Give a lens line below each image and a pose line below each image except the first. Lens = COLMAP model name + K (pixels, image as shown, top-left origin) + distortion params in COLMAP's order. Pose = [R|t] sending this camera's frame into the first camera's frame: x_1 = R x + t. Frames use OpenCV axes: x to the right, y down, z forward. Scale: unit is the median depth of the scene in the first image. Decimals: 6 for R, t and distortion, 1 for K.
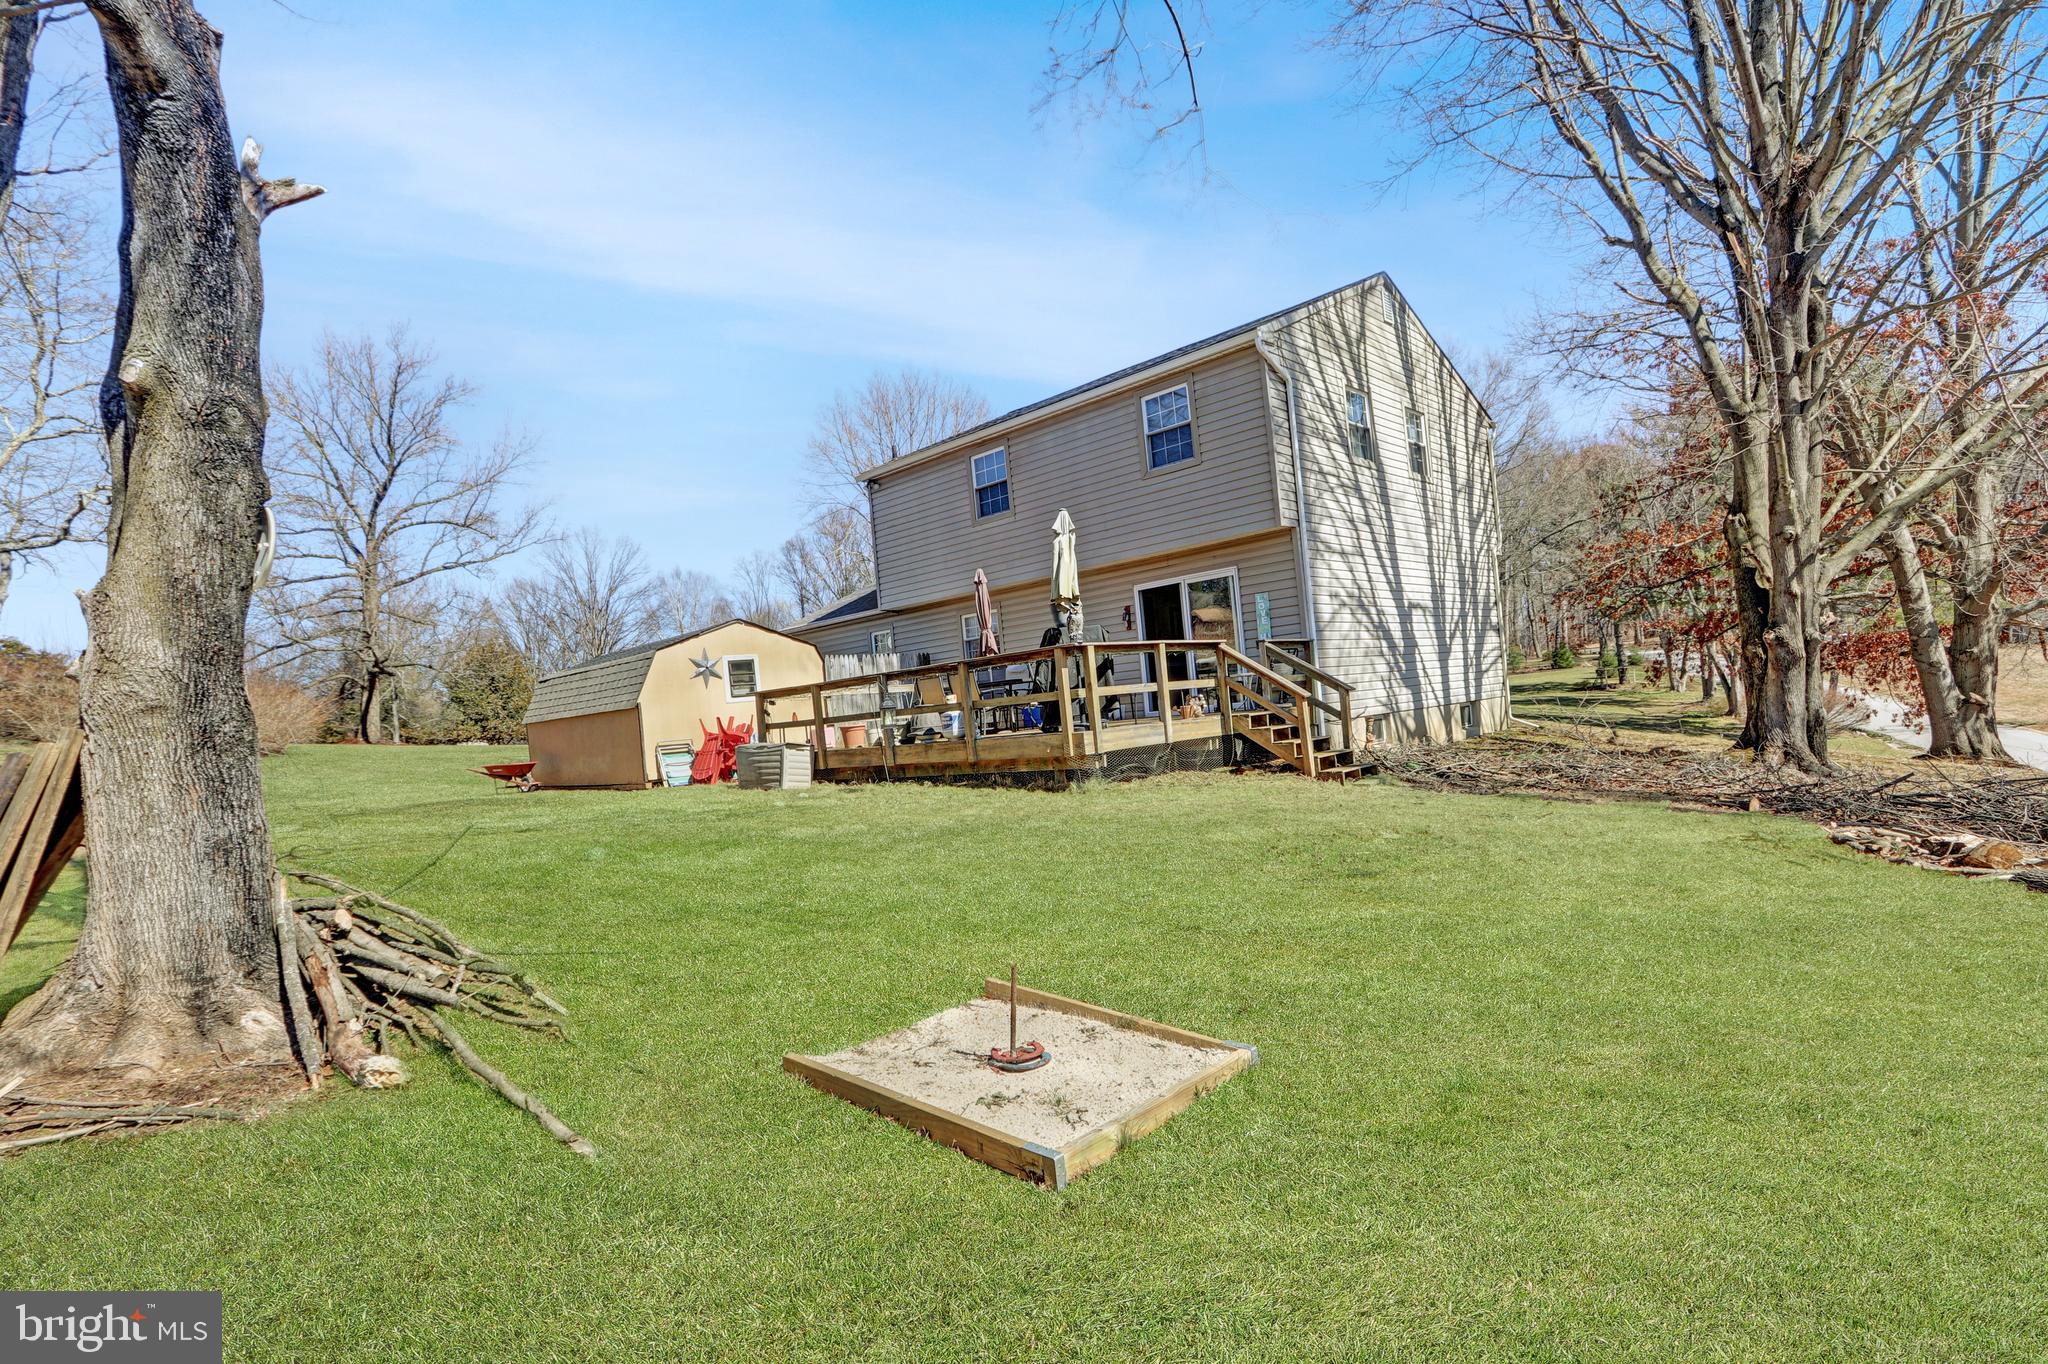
lens RADIAL K [[1047.7, 0, 1024.0], [0, 1047.7, 682.0], [0, 0, 1]] dist [0.002828, 0.000924]
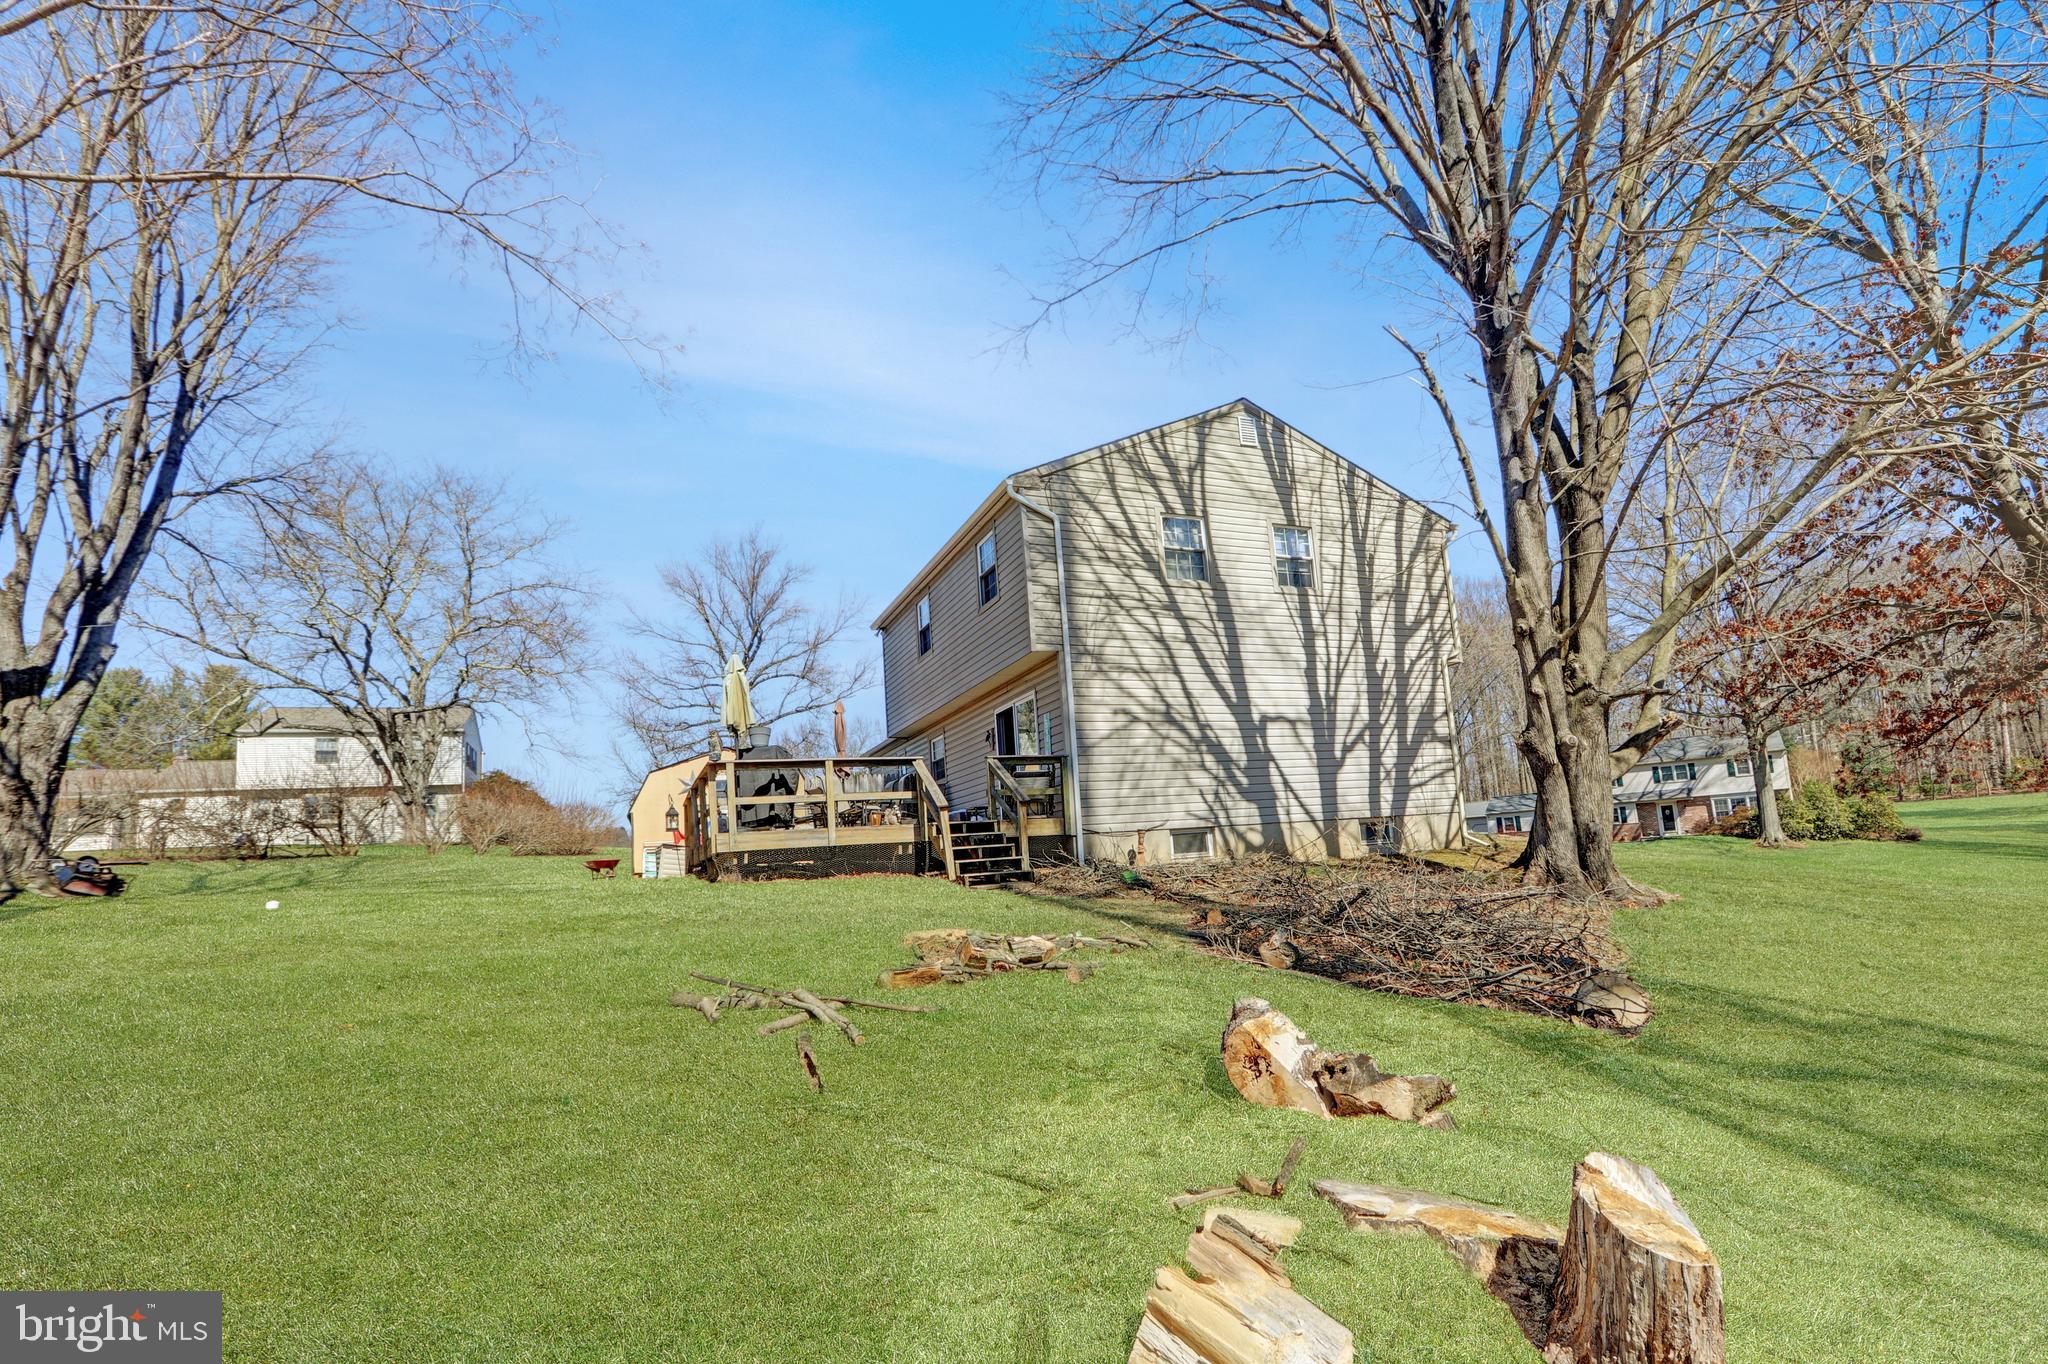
lens RADIAL K [[973.1, 0, 949.8], [0, 973.1, 714.7], [0, 0, 1]] dist [-0.001708, -0.000234]
pose [[0.928662, -0.035165, -0.369256, 0.453203], [0.000665, 0.995652, -0.093145, 0.009280], [0.370926, 0.086255, 0.924648, 0.035126]]
